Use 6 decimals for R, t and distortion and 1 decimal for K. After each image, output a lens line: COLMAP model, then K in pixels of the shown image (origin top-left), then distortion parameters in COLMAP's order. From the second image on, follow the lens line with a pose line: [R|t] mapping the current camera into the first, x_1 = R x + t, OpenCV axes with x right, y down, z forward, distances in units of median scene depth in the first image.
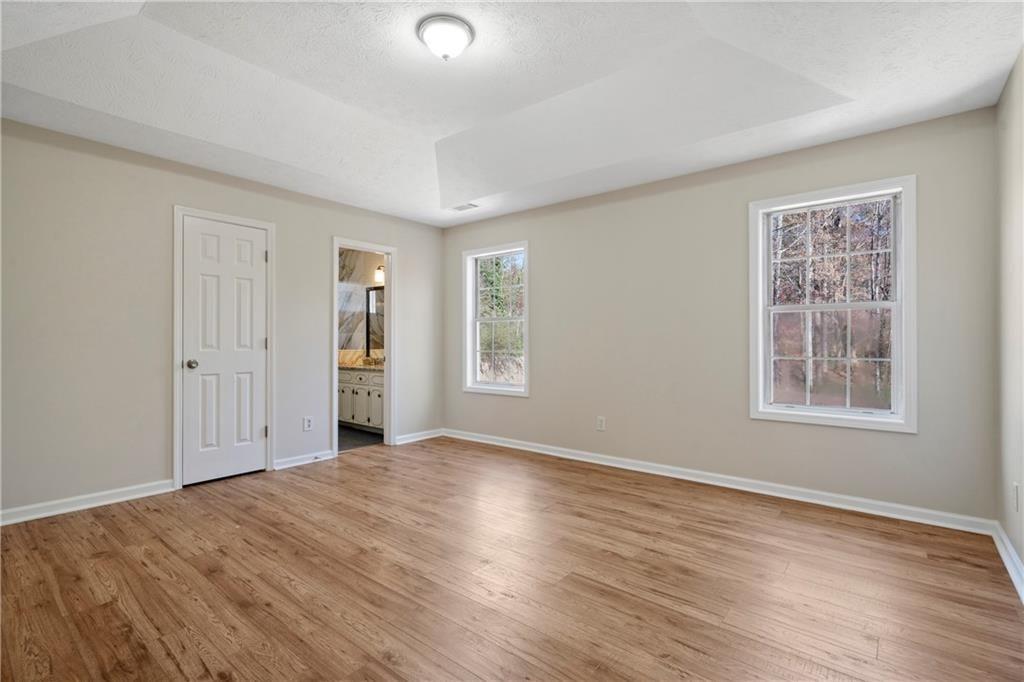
lens RADIAL K [[475.6, 0, 512.0], [0, 475.6, 341.0], [0, 0, 1]] dist [0.002256, 0.000459]
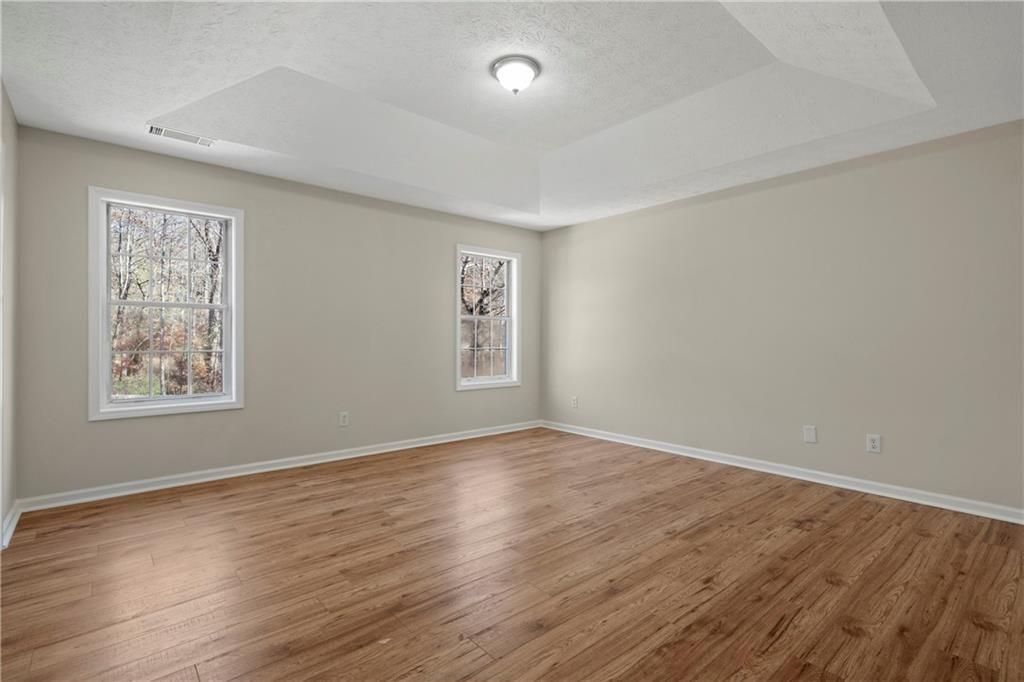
lens RADIAL K [[466.1, 0, 512.0], [0, 466.1, 341.0], [0, 0, 1]] dist [0.001286, -0.000014]
pose [[0.182600, -0.004107, 0.983179, -1.432187], [-0.005916, 0.999969, 0.005276, -0.001429], [-0.983169, -0.006779, 0.182570, 0.921174]]
